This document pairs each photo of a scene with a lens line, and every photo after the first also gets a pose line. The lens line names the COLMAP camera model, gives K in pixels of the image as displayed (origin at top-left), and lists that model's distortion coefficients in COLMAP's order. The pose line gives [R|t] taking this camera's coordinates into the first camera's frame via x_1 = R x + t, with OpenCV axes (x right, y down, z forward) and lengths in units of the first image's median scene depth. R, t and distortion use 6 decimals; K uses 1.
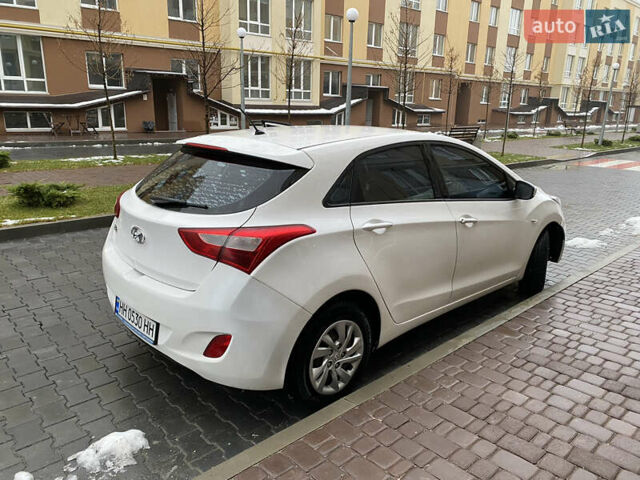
lens RADIAL K [[453.8, 0, 319.1], [0, 453.8, 221.8], [0, 0, 1]] dist [0.087642, -0.000887]
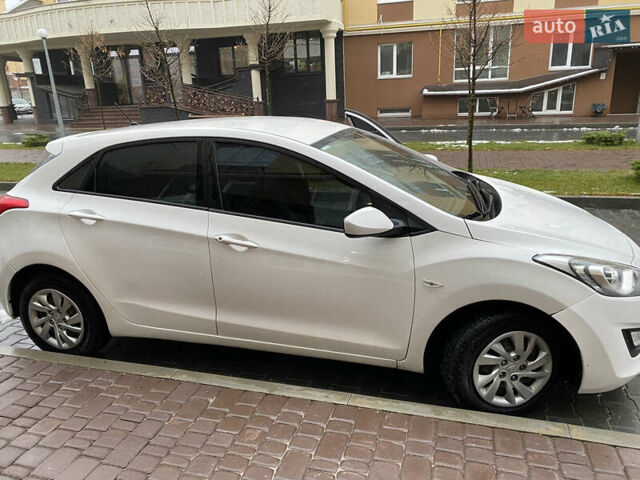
lens RADIAL K [[473.2, 0, 320.0], [0, 473.2, 240.0], [0, 0, 1]] dist [-0.005270, -0.005479]
pose [[0.573516, 0.217289, -0.789851, 0.257022], [-0.163368, 0.975150, 0.149643, -0.037042], [0.802739, 0.043214, 0.594763, 0.156495]]
